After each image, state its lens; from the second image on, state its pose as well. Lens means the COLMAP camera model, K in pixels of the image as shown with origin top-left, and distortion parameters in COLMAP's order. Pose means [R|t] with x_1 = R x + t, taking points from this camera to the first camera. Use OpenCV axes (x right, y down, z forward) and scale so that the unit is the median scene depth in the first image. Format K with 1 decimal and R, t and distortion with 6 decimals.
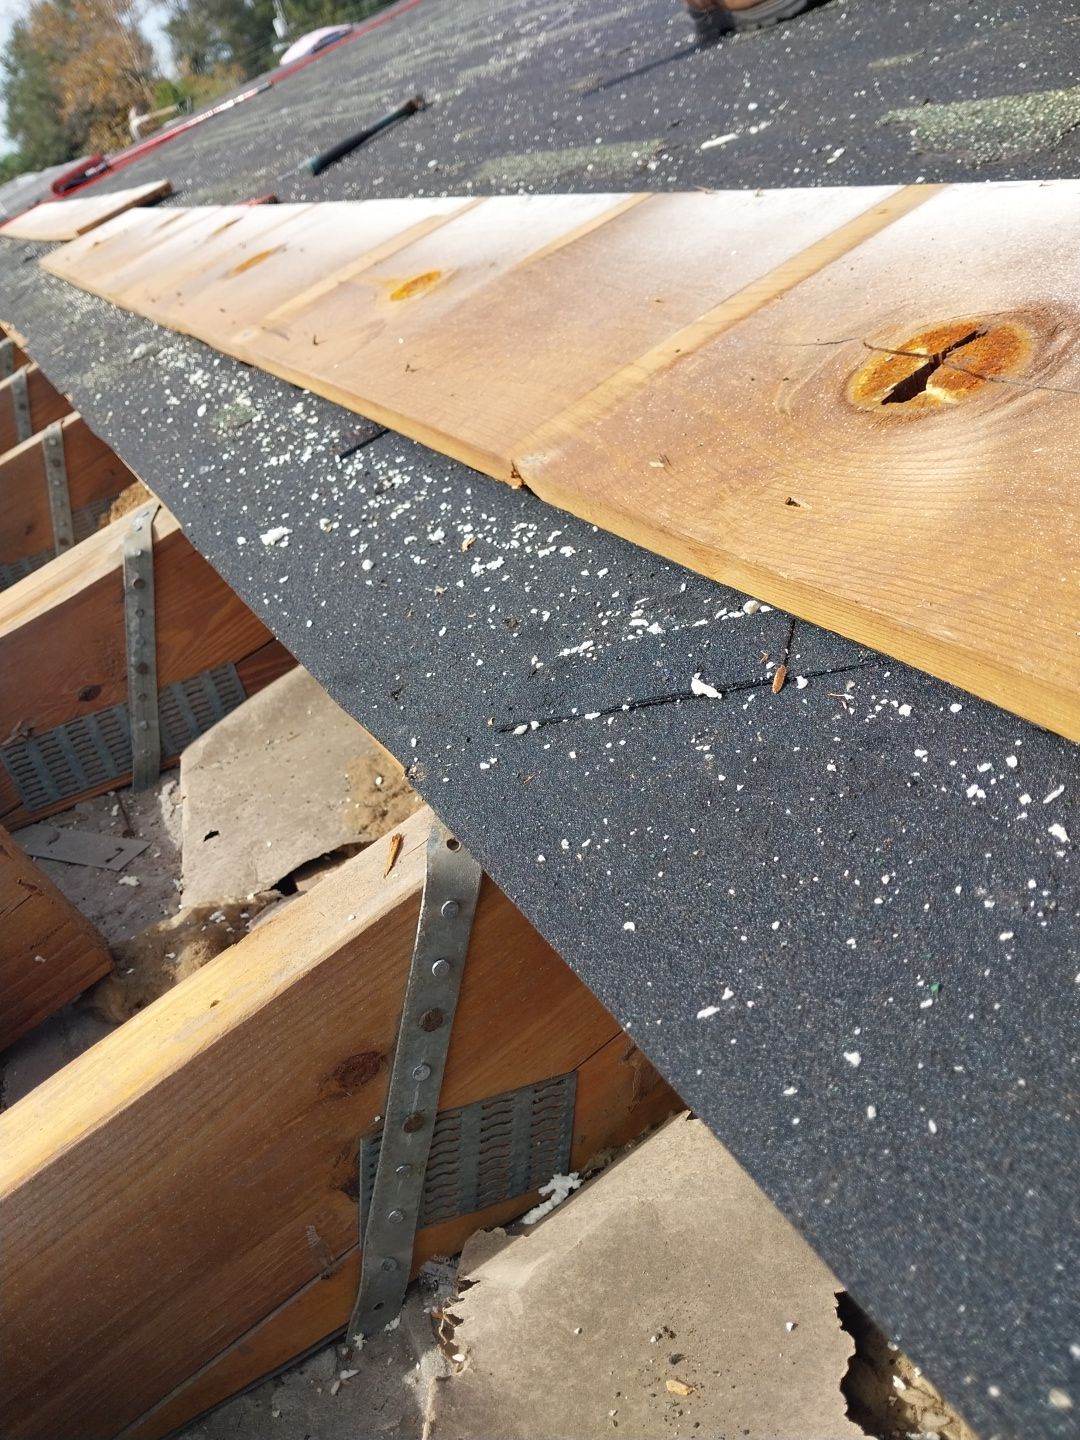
lens RADIAL K [[1055.1, 0, 540.0], [0, 1055.1, 720.0], [0, 0, 1]] dist [-0.010364, -0.008659]
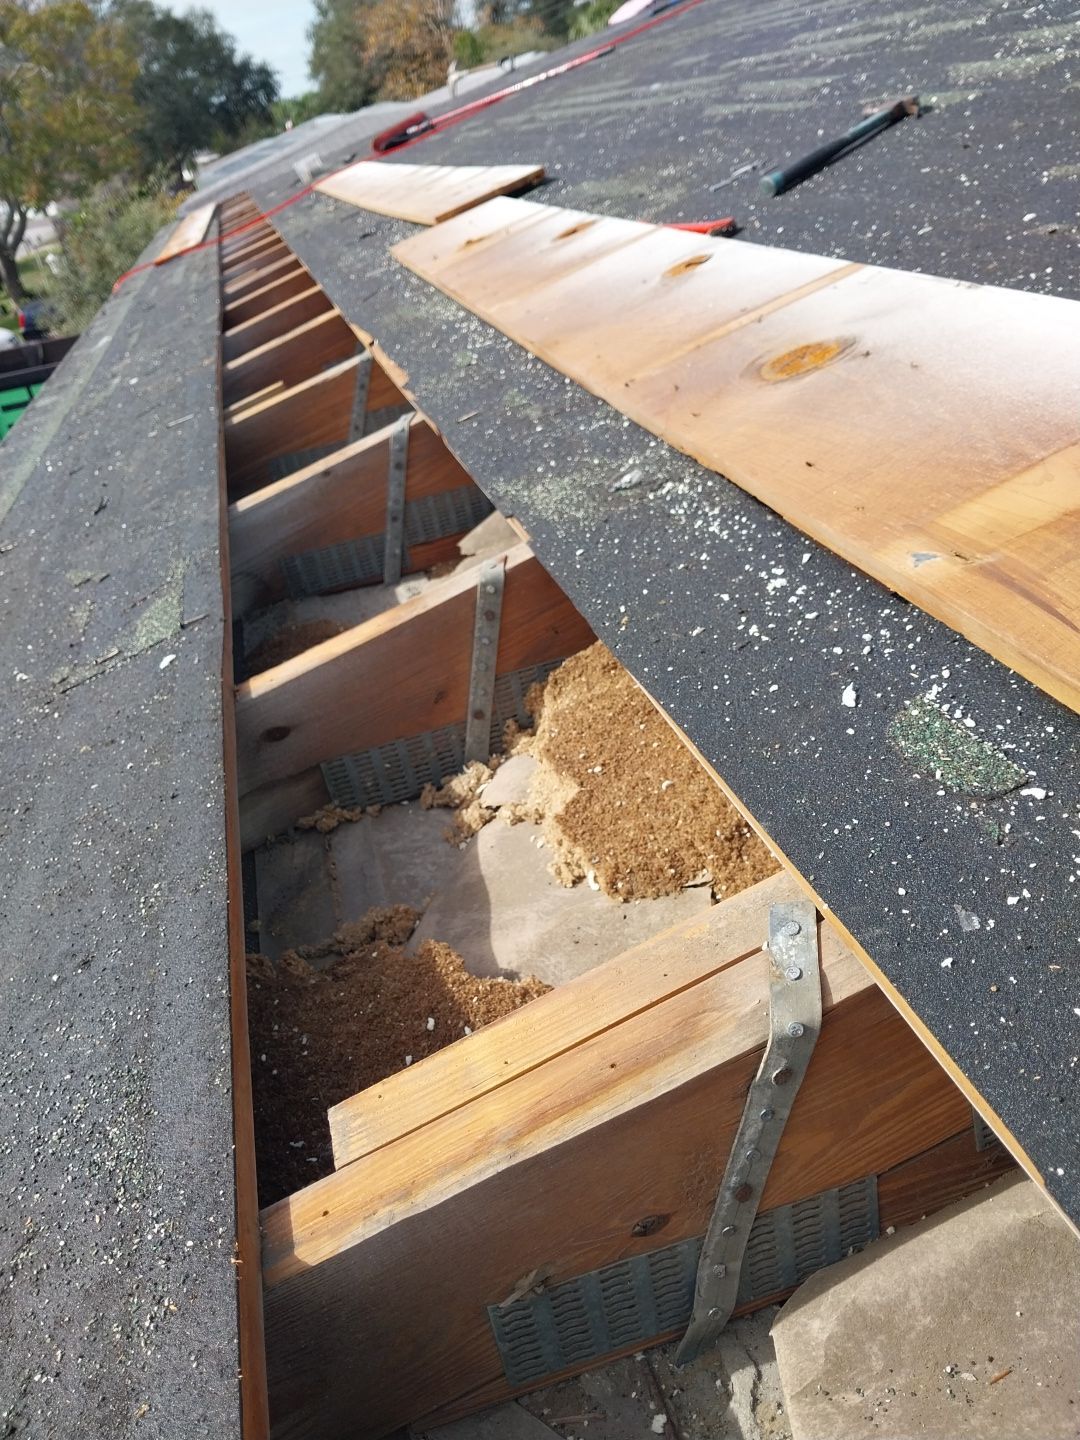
lens RADIAL K [[1053.3, 0, 562.2], [0, 1053.3, 717.6], [0, 0, 1]] dist [0.009937, -0.006902]
pose [[0.975372, 0.149261, -0.162391, -0.281985], [-0.145599, 0.988749, 0.034290, -0.206482], [0.165682, -0.009801, 0.986131, 0.288315]]
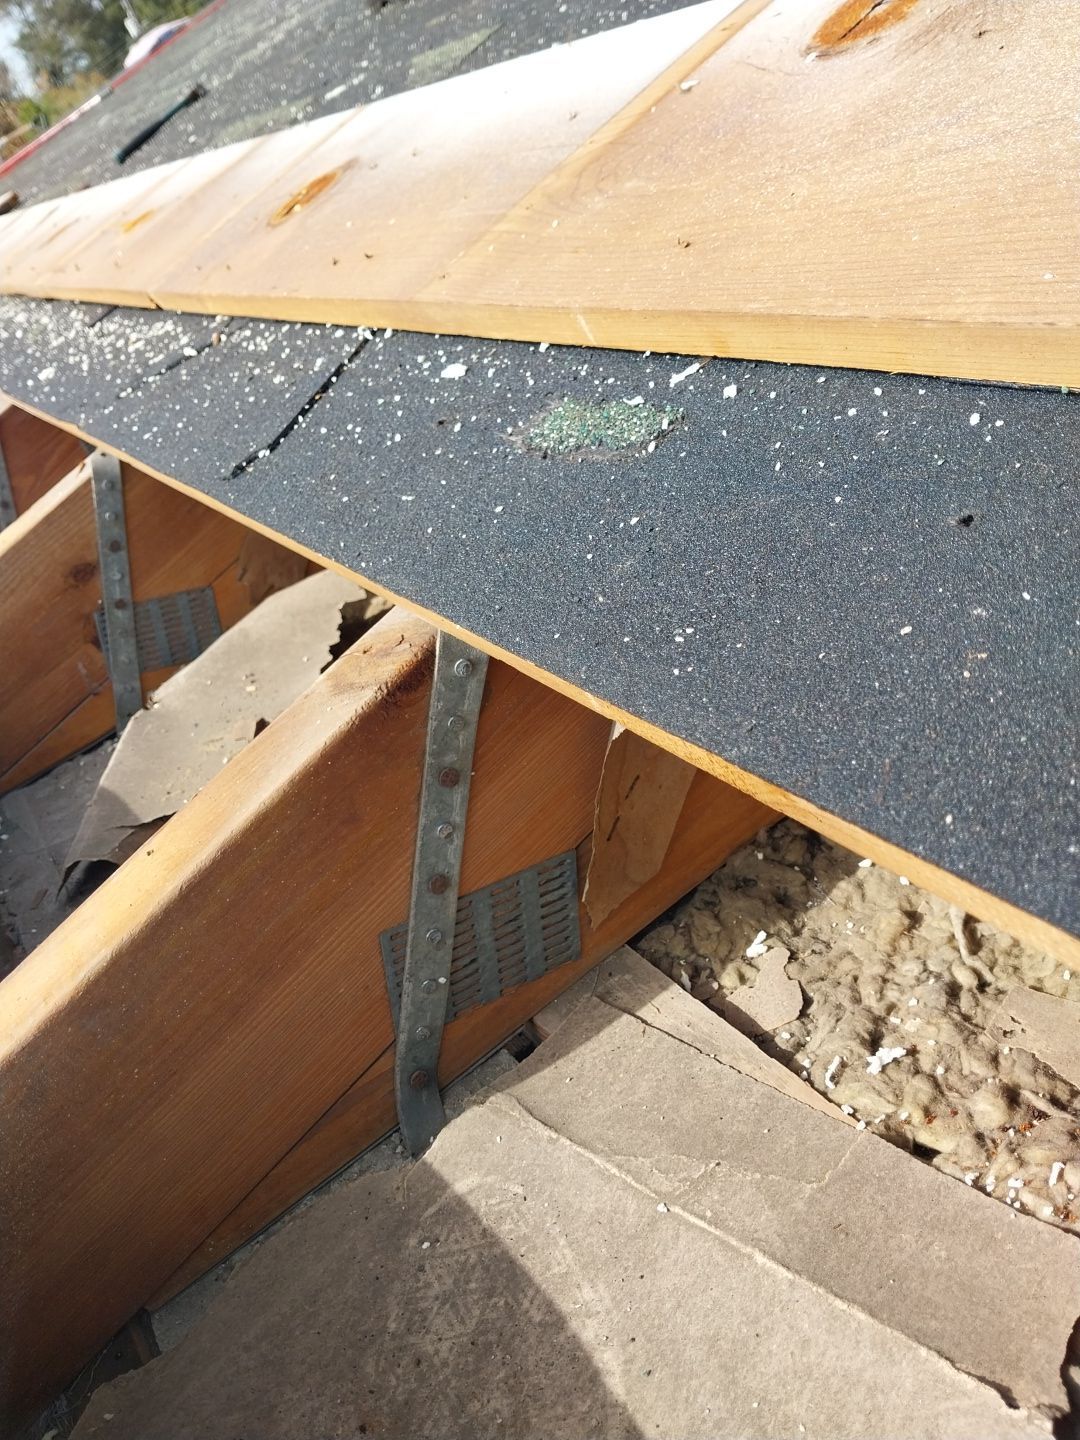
lens RADIAL K [[1022.7, 0, 540.0], [0, 1022.7, 720.0], [0, 0, 1]] dist [-0.003950, 0.000695]
pose [[0.986158, -0.163988, 0.024492, 0.196841], [0.162730, 0.985566, 0.046673, 0.210438], [-0.031793, -0.042042, 0.998610, -0.335635]]
